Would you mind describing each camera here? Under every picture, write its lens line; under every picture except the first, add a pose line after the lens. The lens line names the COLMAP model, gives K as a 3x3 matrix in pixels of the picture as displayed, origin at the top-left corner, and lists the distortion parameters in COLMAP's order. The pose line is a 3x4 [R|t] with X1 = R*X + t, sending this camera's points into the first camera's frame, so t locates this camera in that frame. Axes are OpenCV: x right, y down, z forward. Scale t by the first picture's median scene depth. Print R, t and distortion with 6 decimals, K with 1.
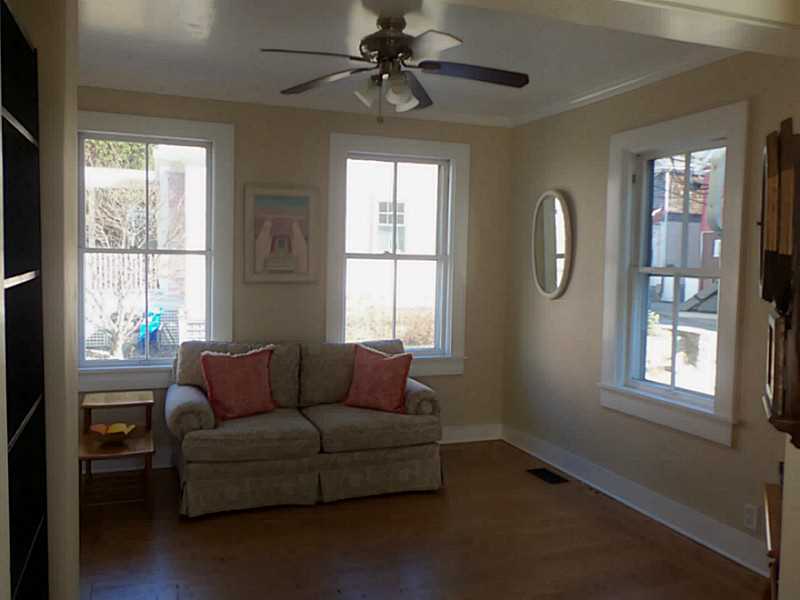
lens RADIAL K [[679.5, 0, 401.5], [0, 679.5, 300.0], [0, 0, 1]] dist [0.001388, 0.000812]
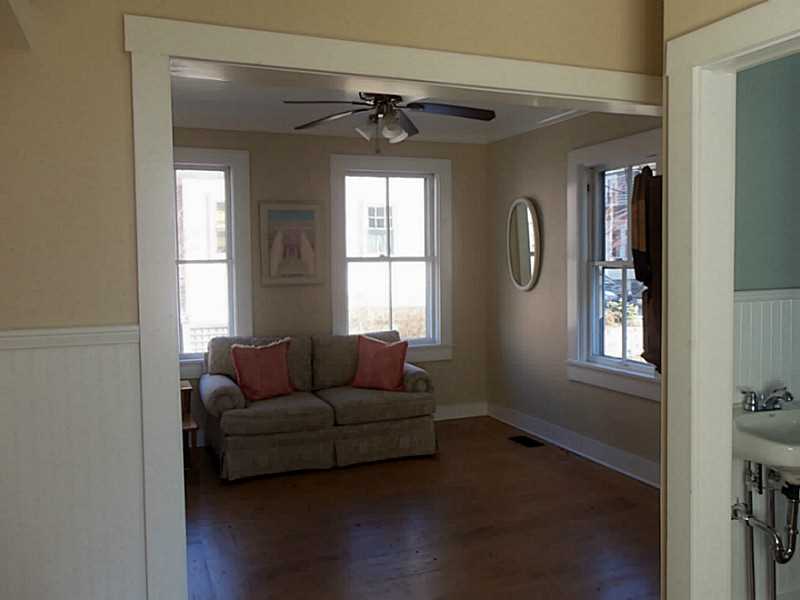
lens RADIAL K [[679.5, 0, 398.5], [0, 679.5, 298.2], [0, 0, 1]] dist [0.001388, 0.000812]
pose [[0.999360, -0.033398, 0.012782, -0.013450], [0.033458, 0.999430, -0.004443, 0.009507], [-0.012626, 0.004867, 0.999908, -0.184009]]
